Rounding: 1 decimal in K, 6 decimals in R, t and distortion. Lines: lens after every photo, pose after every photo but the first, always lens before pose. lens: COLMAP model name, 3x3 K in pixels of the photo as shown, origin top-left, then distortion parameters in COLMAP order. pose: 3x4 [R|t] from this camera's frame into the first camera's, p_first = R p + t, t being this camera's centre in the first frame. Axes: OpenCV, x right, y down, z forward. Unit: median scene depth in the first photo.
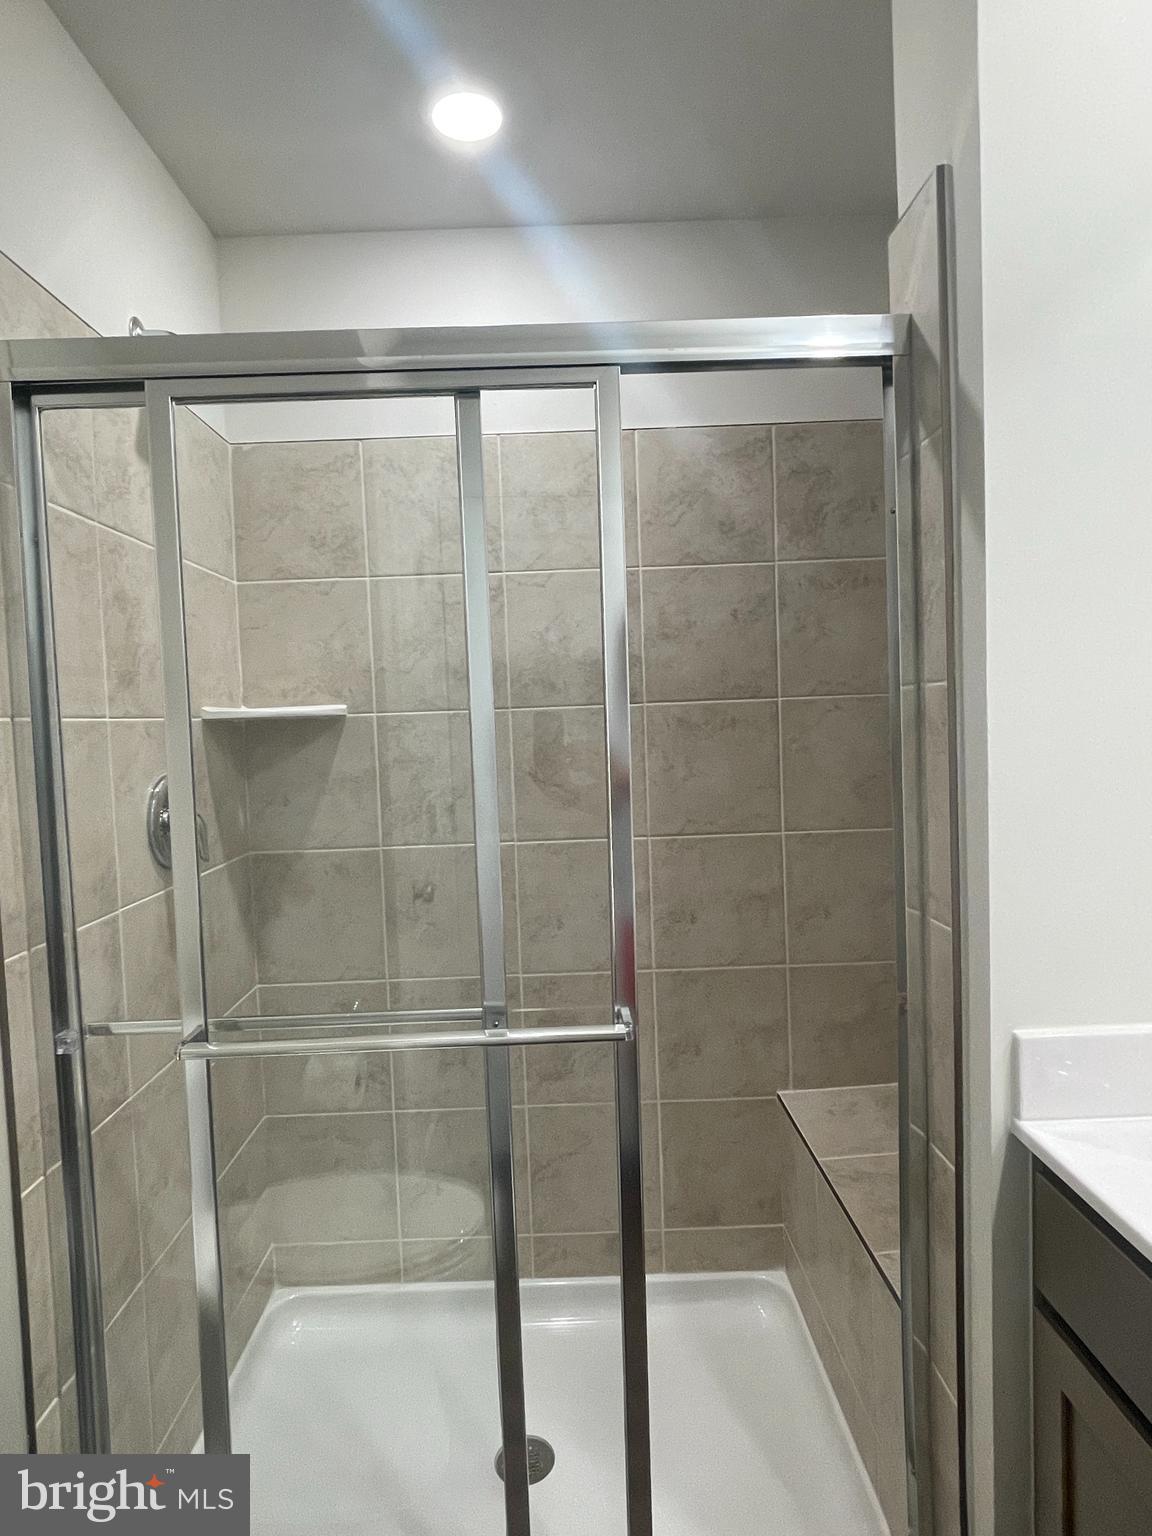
lens RADIAL K [[851.8, 0, 577.3], [0, 851.8, 763.2], [0, 0, 1]] dist [0.000009, 0.001298]
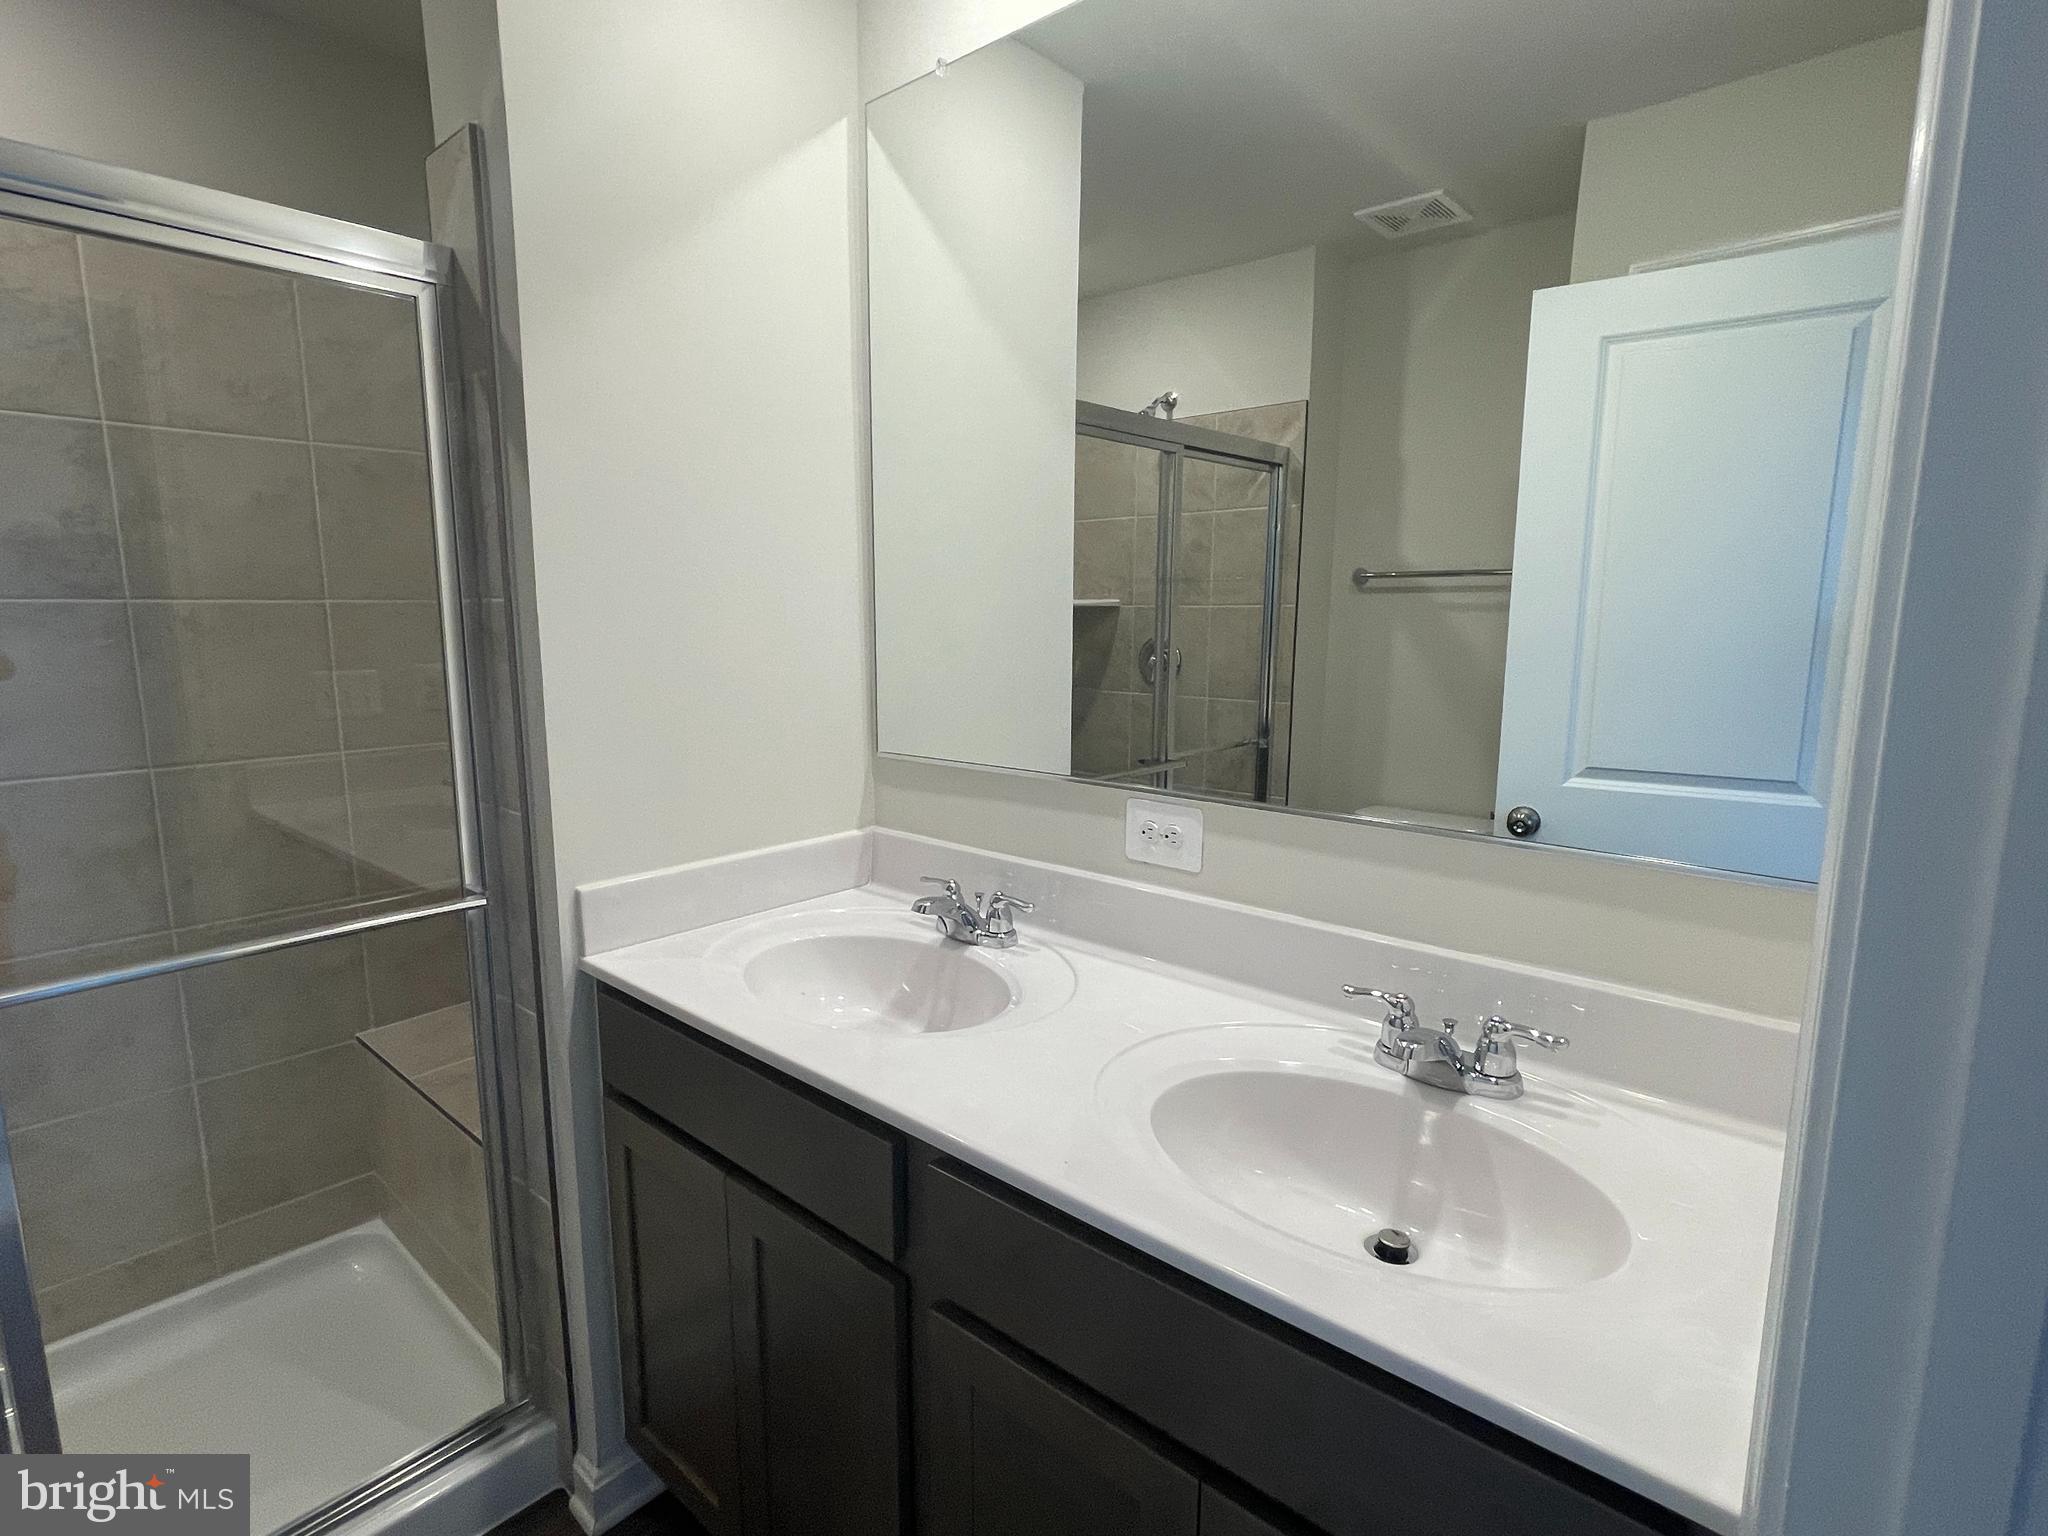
lens RADIAL K [[1007.9, 0, 1019.7], [0, 1007.9, 772.9], [0, 0, 1]] dist [-0.020144, 0.001557]
pose [[0.663958, -0.082026, 0.743258, -0.117342], [0.009914, 0.994844, 0.100935, 0.007728], [-0.747705, -0.059648, 0.661347, -0.395945]]
